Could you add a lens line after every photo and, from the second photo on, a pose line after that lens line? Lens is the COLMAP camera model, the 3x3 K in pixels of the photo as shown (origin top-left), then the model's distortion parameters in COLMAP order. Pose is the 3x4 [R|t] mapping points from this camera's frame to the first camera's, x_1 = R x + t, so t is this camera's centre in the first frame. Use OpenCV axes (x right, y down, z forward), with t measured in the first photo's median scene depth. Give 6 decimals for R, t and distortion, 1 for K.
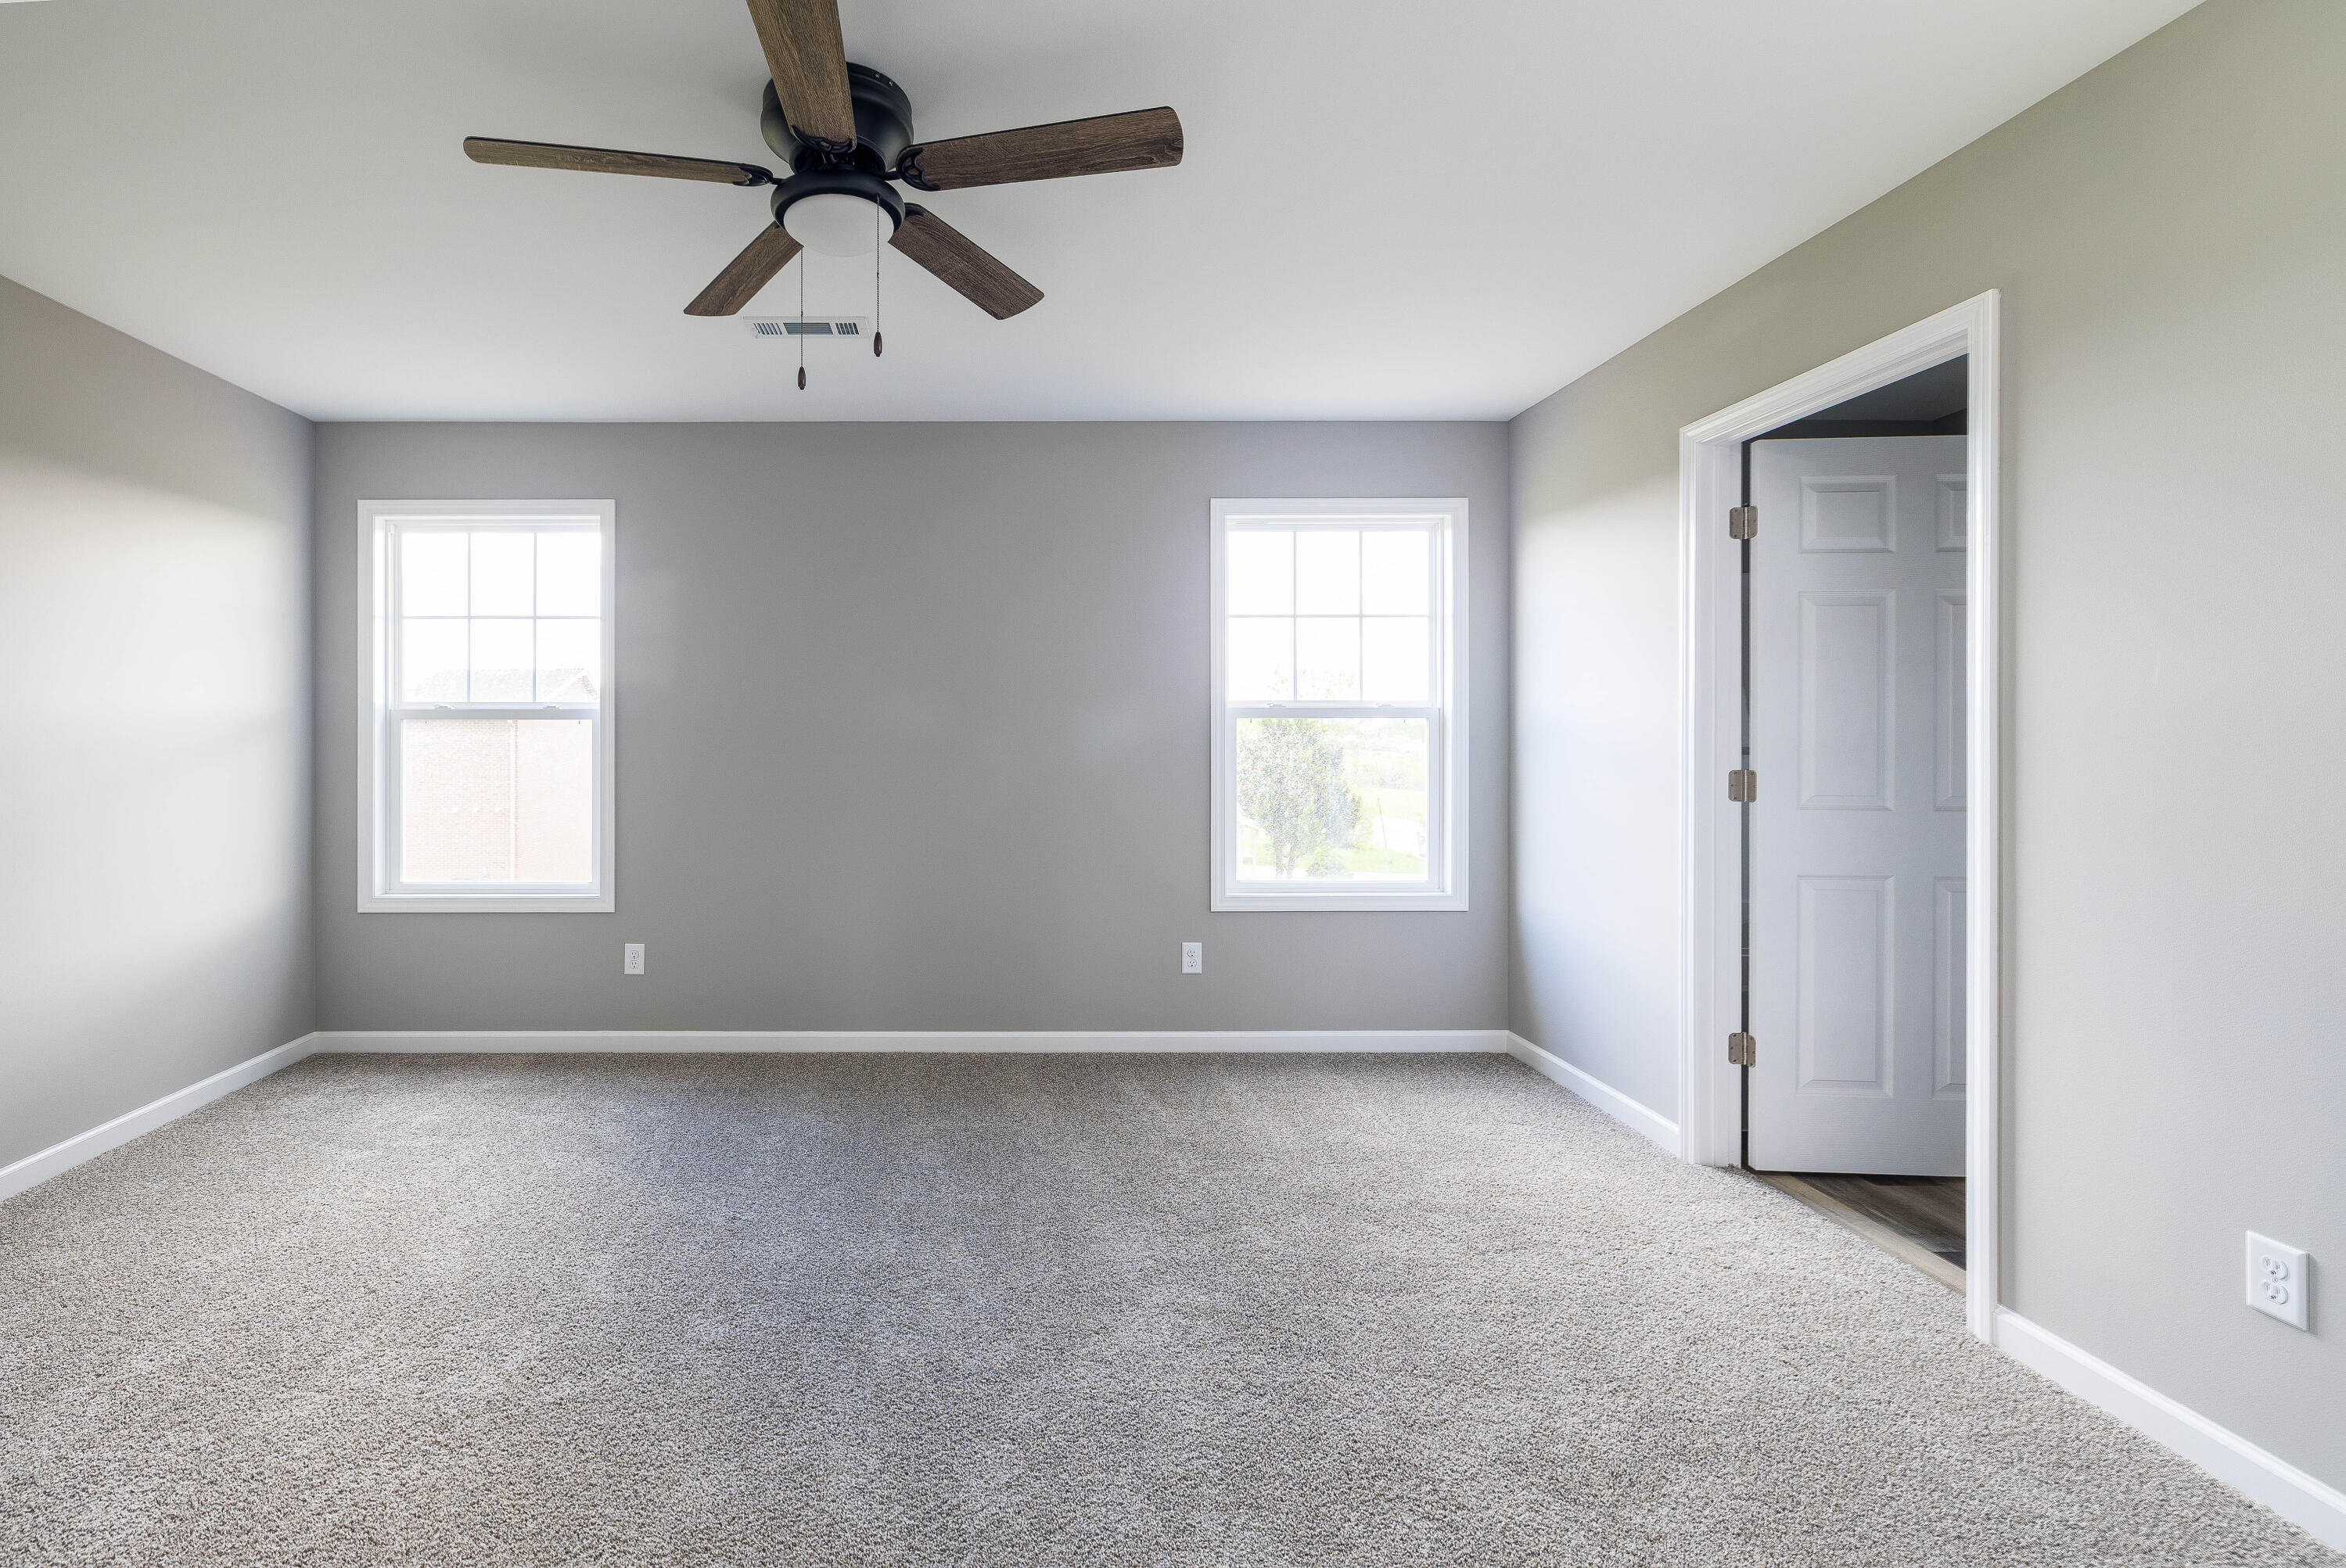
lens RADIAL K [[986.7, 0, 1155.7], [0, 986.7, 744.3], [0, 0, 1]] dist [0.001278, 0.000884]
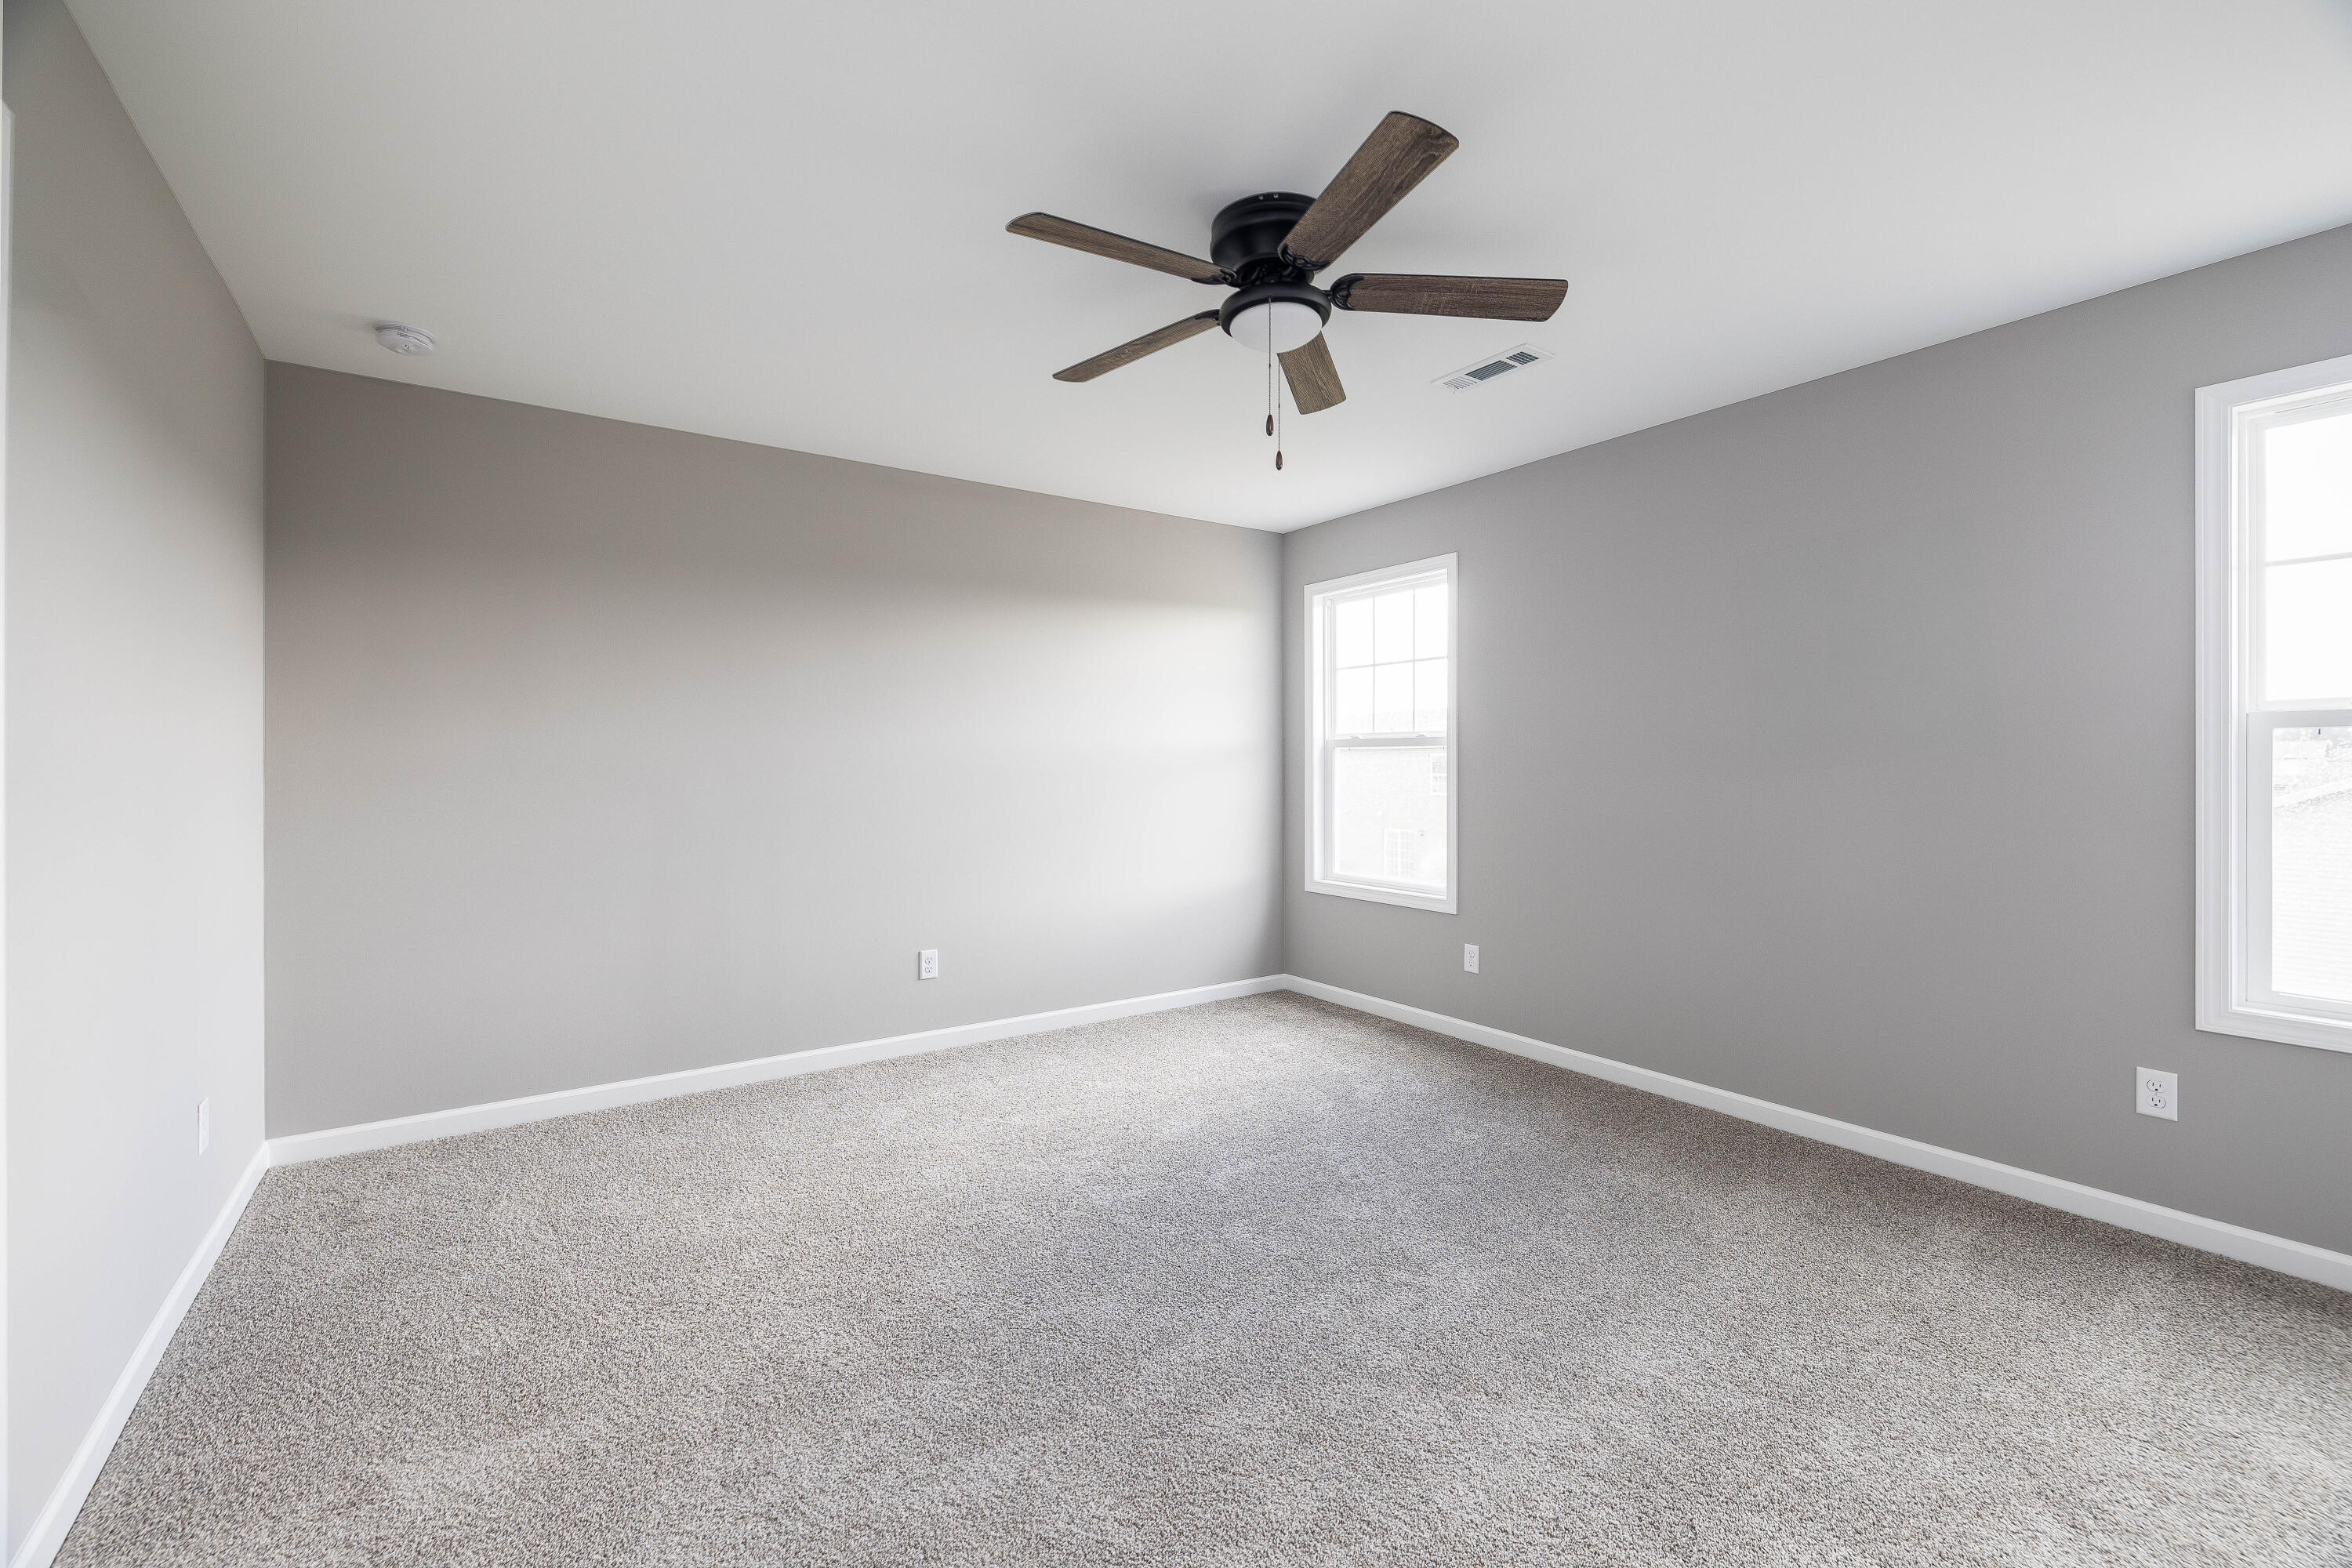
lens RADIAL K [[989.3, 0, 1174.2], [0, 989.3, 771.8], [0, 0, 1]] dist [0.001278, 0.000884]
pose [[0.571714, 0.007251, -0.820421, 0.203044], [-0.002601, 0.999972, 0.007025, -0.001994], [0.820449, -0.001883, 0.571717, 0.079941]]
